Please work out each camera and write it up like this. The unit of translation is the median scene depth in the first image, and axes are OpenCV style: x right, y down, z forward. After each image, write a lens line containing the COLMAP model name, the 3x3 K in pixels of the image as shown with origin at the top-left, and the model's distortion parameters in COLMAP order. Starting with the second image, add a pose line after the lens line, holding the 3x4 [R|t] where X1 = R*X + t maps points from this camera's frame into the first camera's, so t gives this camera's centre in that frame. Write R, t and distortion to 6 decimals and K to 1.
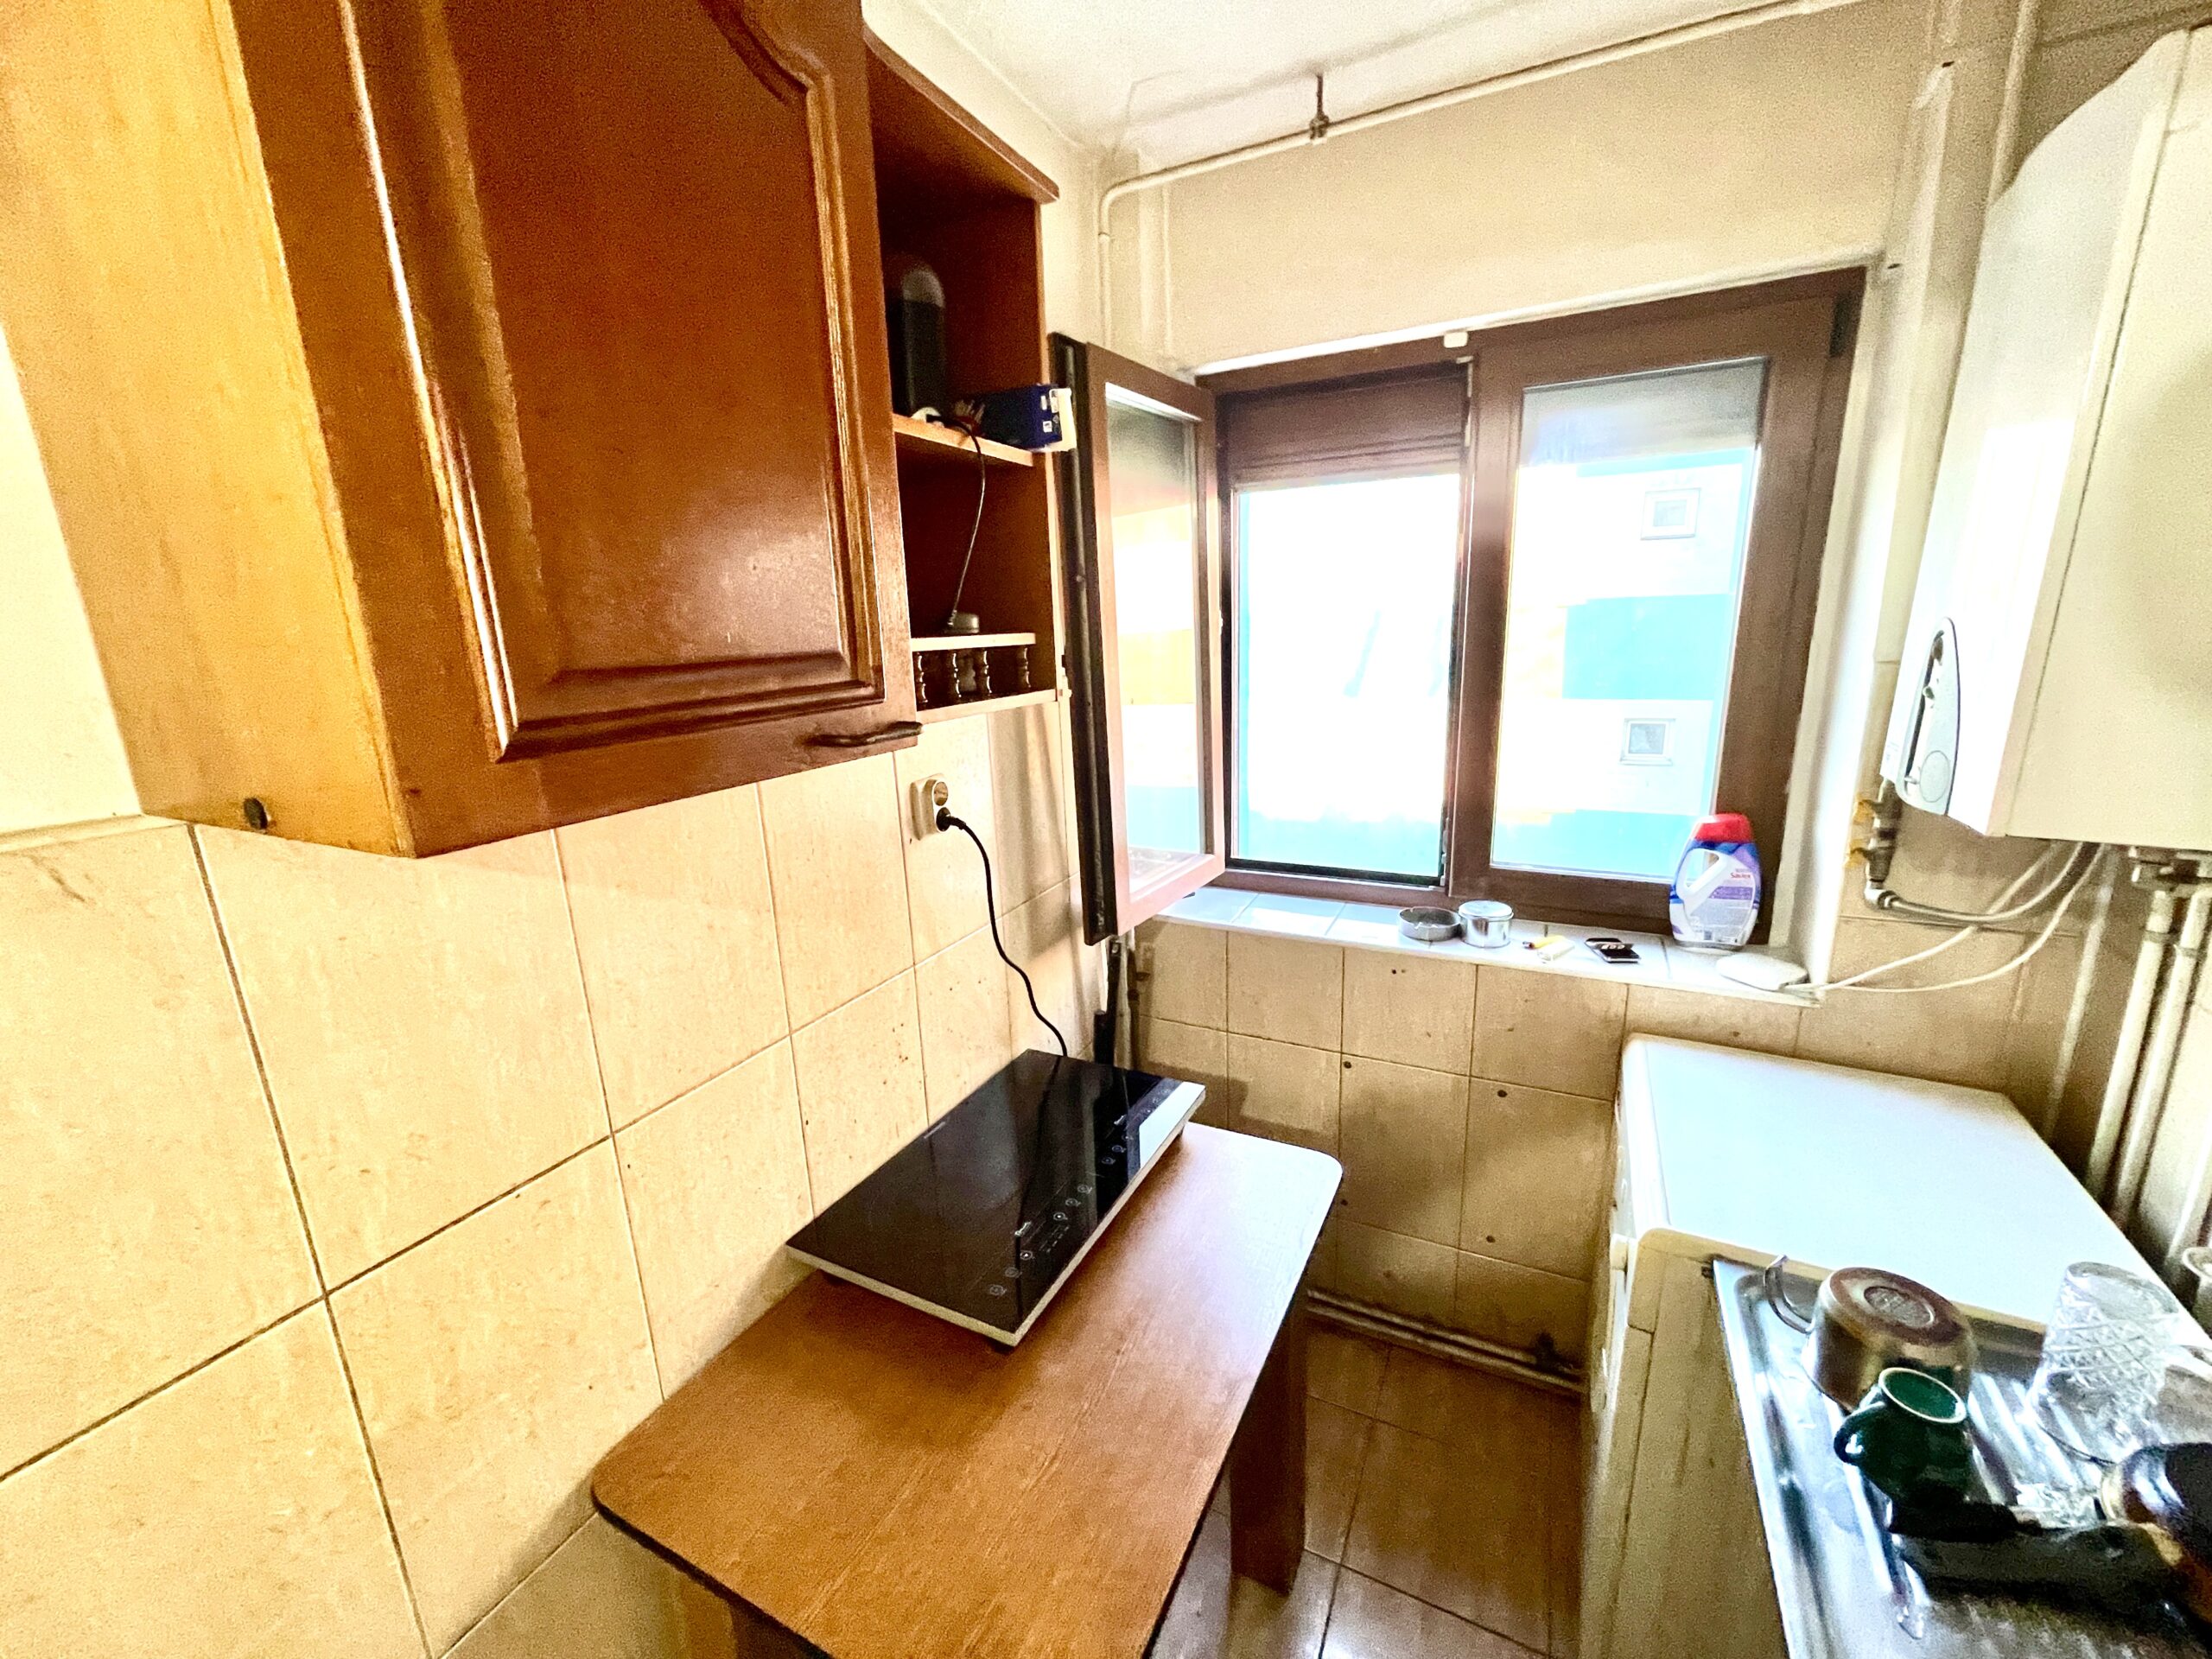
lens RADIAL K [[885.2, 0, 1109.1], [0, 885.2, 829.1], [0, 0, 1]] dist [-0.002149, -0.000370]
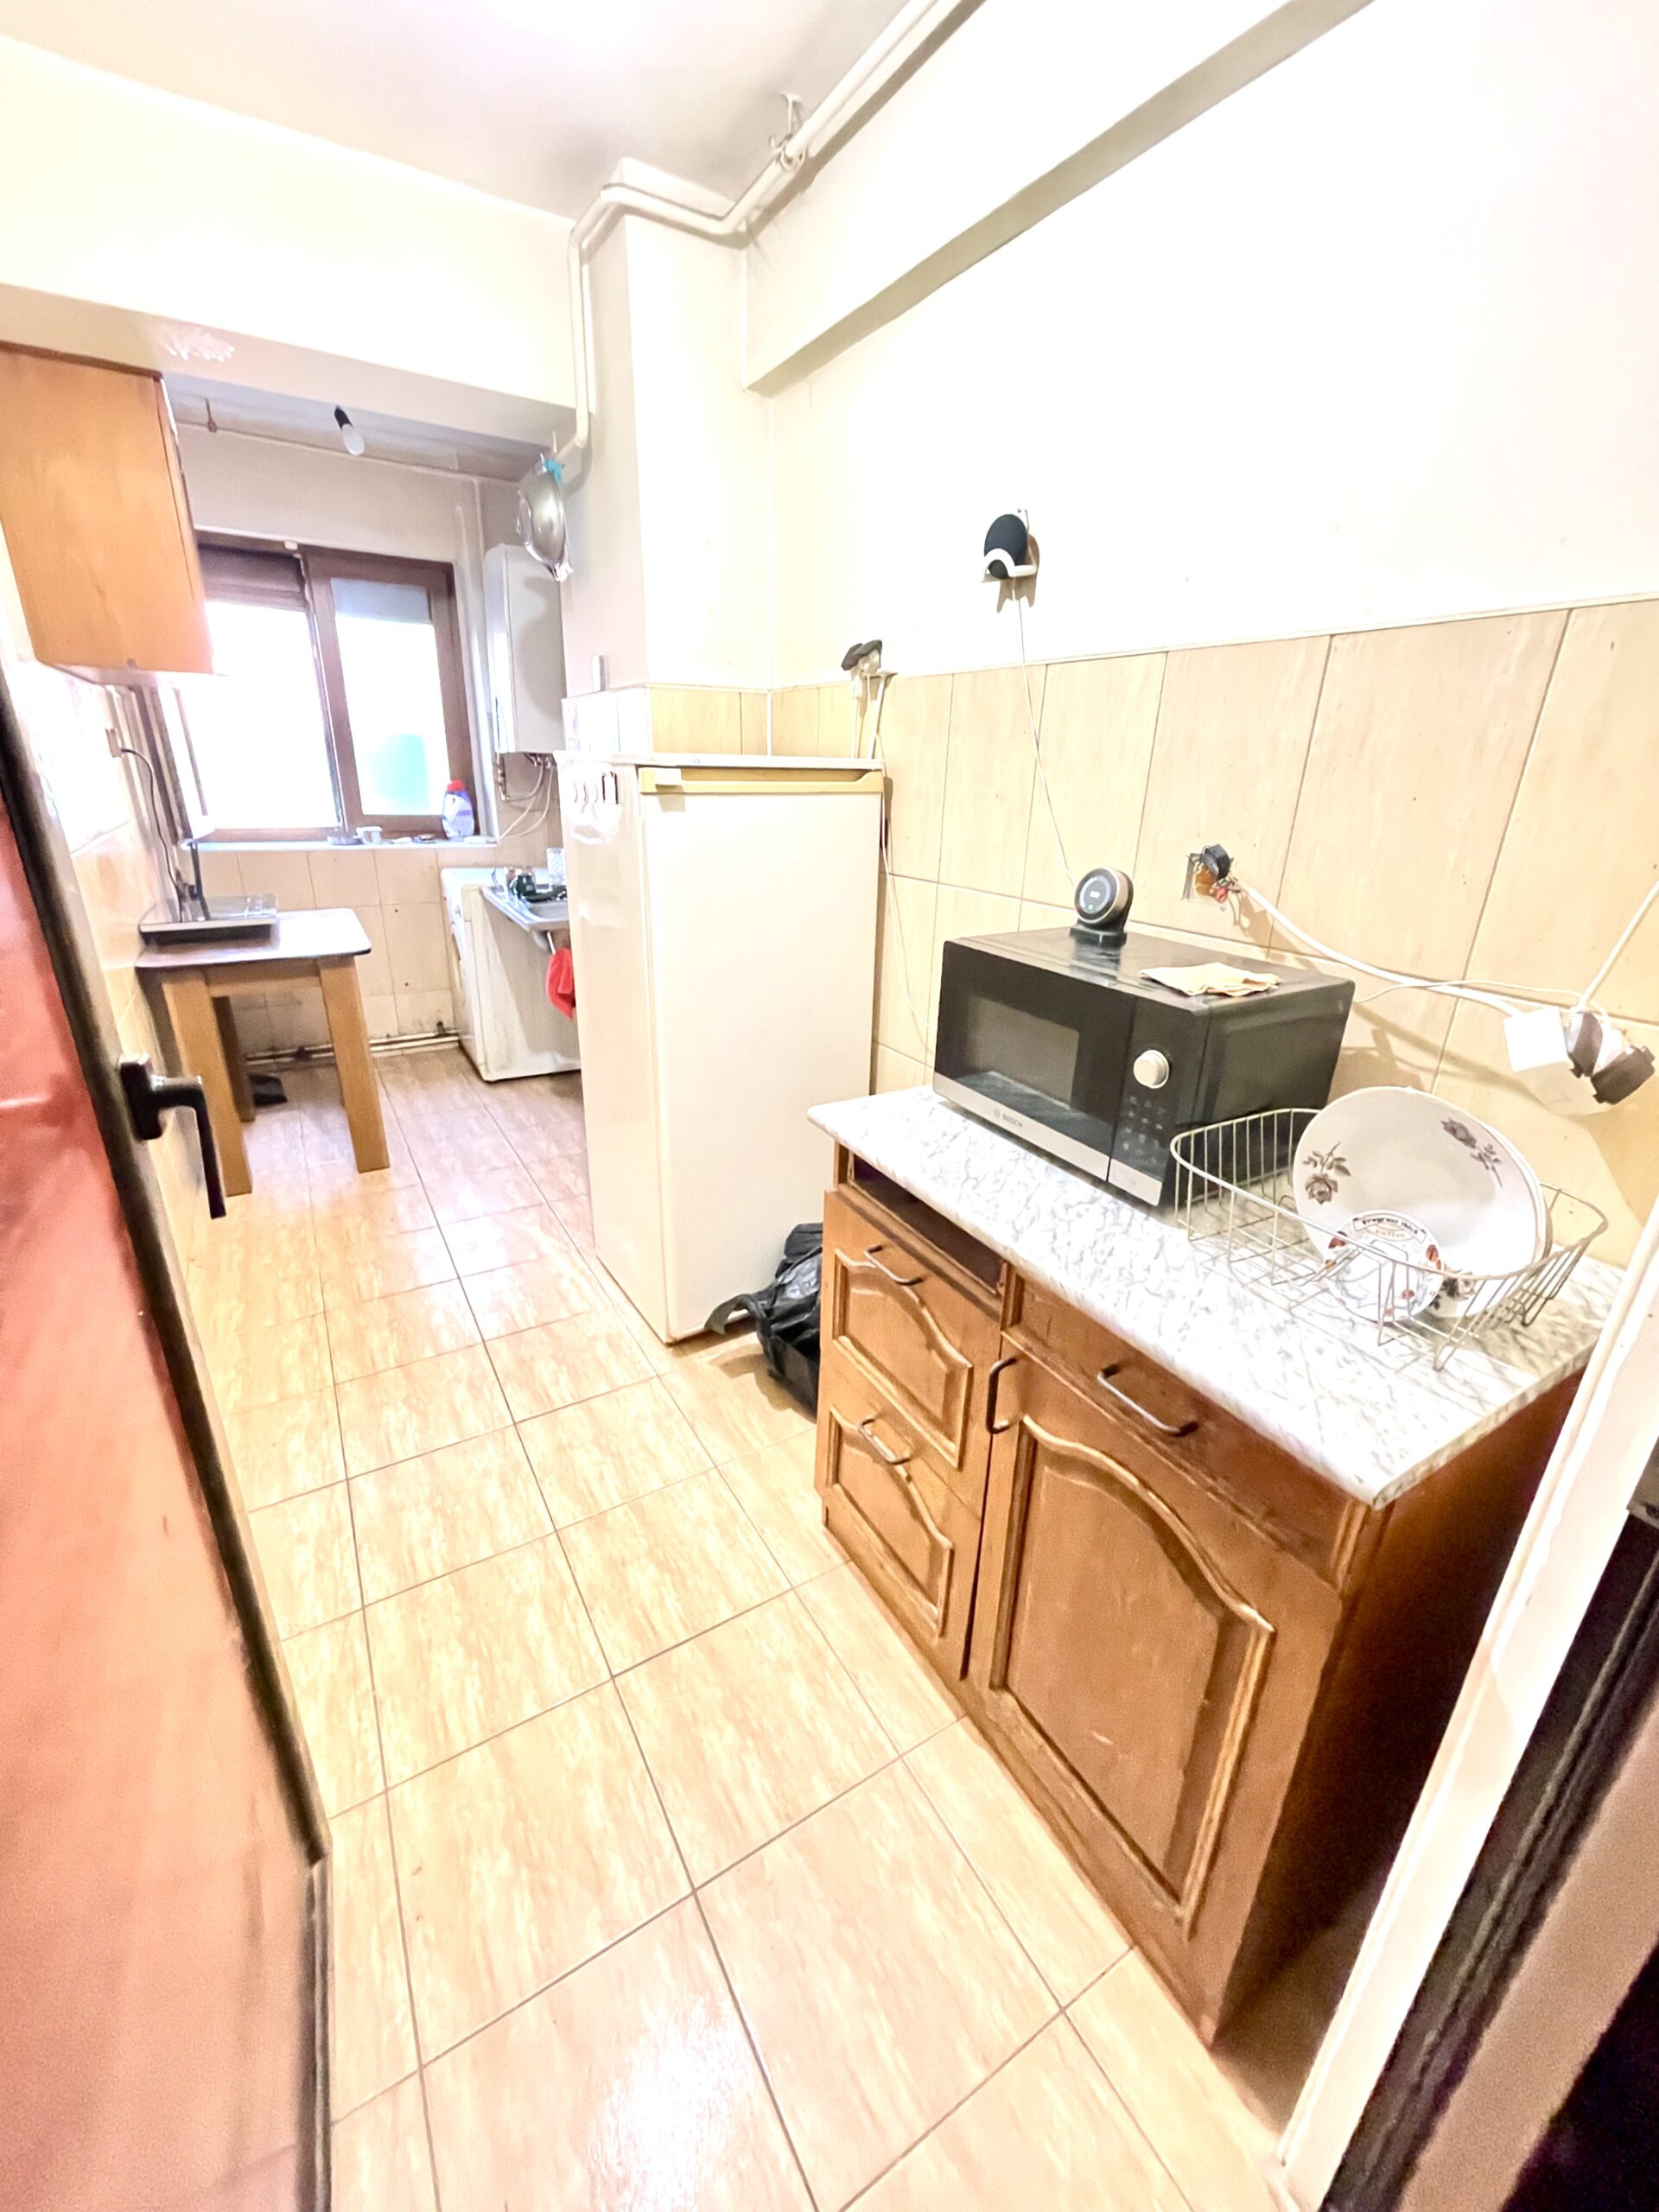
lens RADIAL K [[885.2, 0, 824.2], [0, 885.2, 1100.7], [0, 0, 1]] dist [-0.002149, -0.000370]
pose [[0.537338, -0.249582, 0.805591, -0.967079], [0.148352, 0.968286, 0.201034, 0.502896], [-0.830216, 0.011487, 0.557323, -1.233559]]
